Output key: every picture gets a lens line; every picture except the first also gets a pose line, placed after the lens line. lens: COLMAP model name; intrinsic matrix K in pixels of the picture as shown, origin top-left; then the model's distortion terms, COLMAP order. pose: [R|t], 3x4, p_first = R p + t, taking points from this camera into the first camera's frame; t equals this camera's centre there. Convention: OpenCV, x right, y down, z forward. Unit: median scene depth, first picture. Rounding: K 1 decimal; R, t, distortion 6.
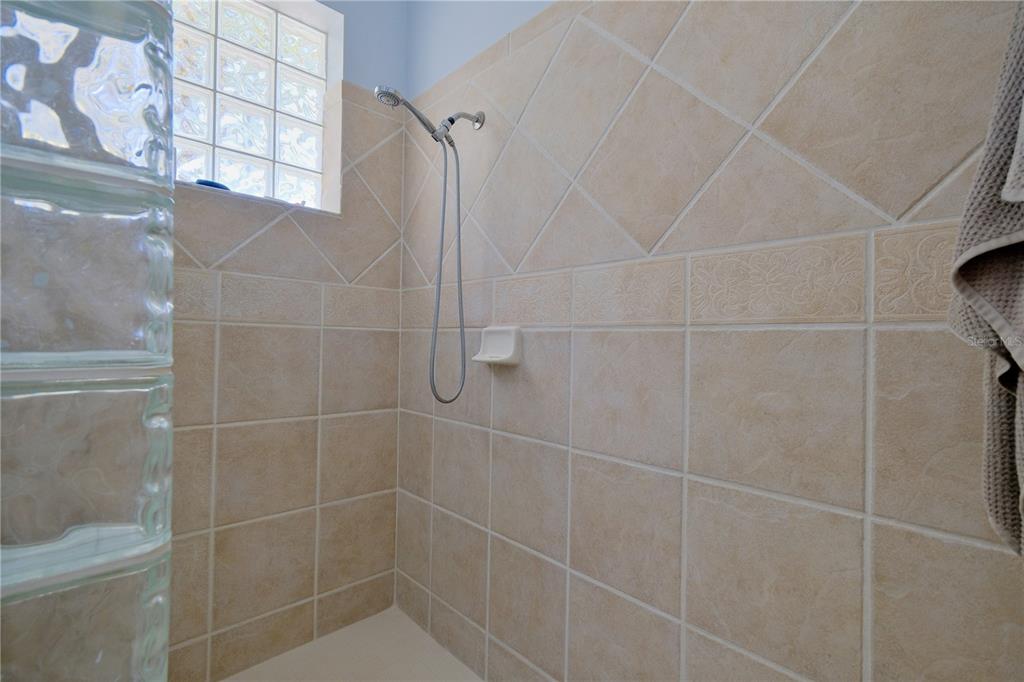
lens RADIAL K [[465.1, 0, 512.0], [0, 465.1, 341.0], [0, 0, 1]] dist [0.000427, 0.000346]
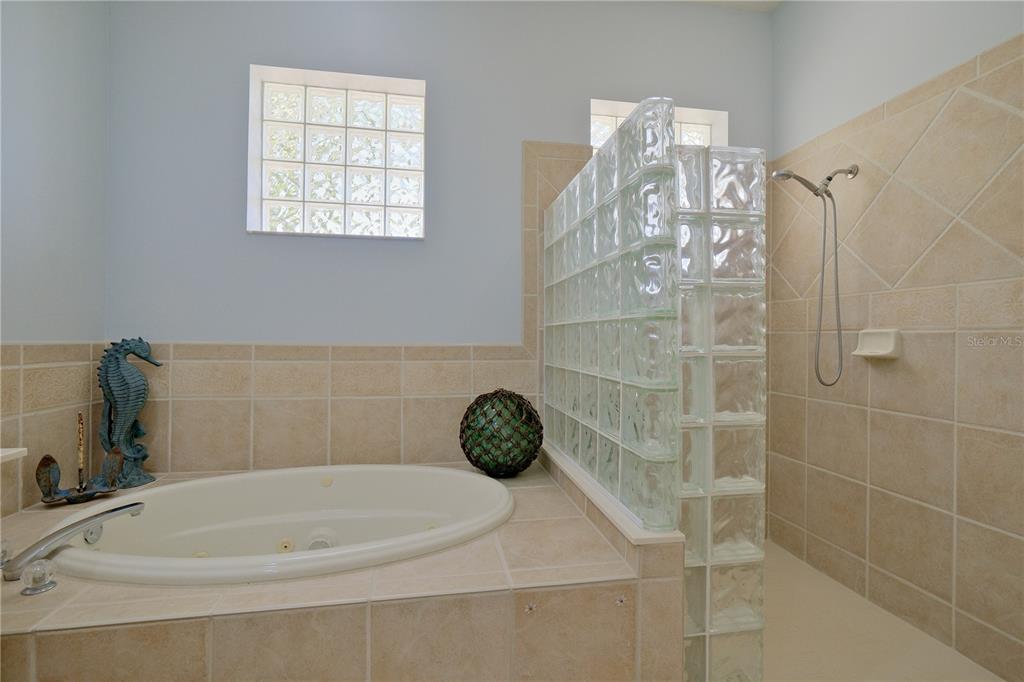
lens RADIAL K [[465.1, 0, 512.0], [0, 465.1, 341.0], [0, 0, 1]] dist [0.000427, 0.000346]
pose [[0.840246, -0.011366, -0.542086, -0.182851], [0.013476, 0.999909, -0.000077, -0.011885], [0.542038, -0.007240, 0.840323, -0.667075]]
